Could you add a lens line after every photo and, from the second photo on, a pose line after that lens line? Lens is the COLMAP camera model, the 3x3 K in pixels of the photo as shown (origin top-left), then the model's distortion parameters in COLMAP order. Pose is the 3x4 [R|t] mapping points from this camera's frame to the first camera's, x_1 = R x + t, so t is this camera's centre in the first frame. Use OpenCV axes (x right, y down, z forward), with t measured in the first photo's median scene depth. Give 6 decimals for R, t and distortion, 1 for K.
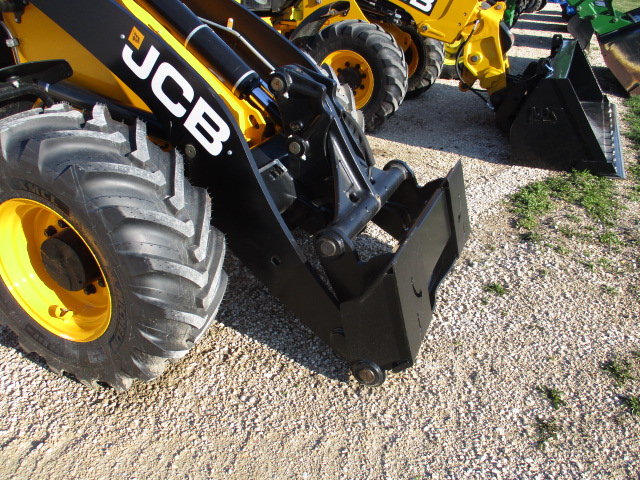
lens RADIAL K [[534.9, 0, 320.0], [0, 534.9, 240.0], [0, 0, 1]] dist [-0.018534, -0.008621]
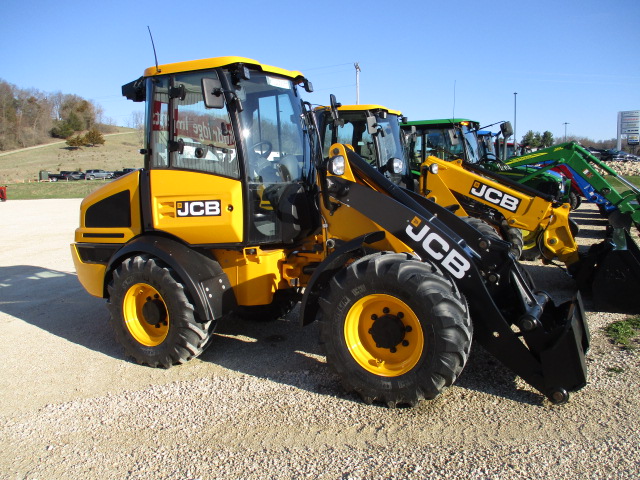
lens RADIAL K [[534.9, 0, 320.0], [0, 534.9, 240.0], [0, 0, 1]] dist [-0.018534, -0.008621]
pose [[0.997457, -0.010261, -0.070535, -0.339287], [-0.015159, 0.936405, -0.350595, 0.236948], [0.069647, 0.350772, 0.933867, -0.526119]]
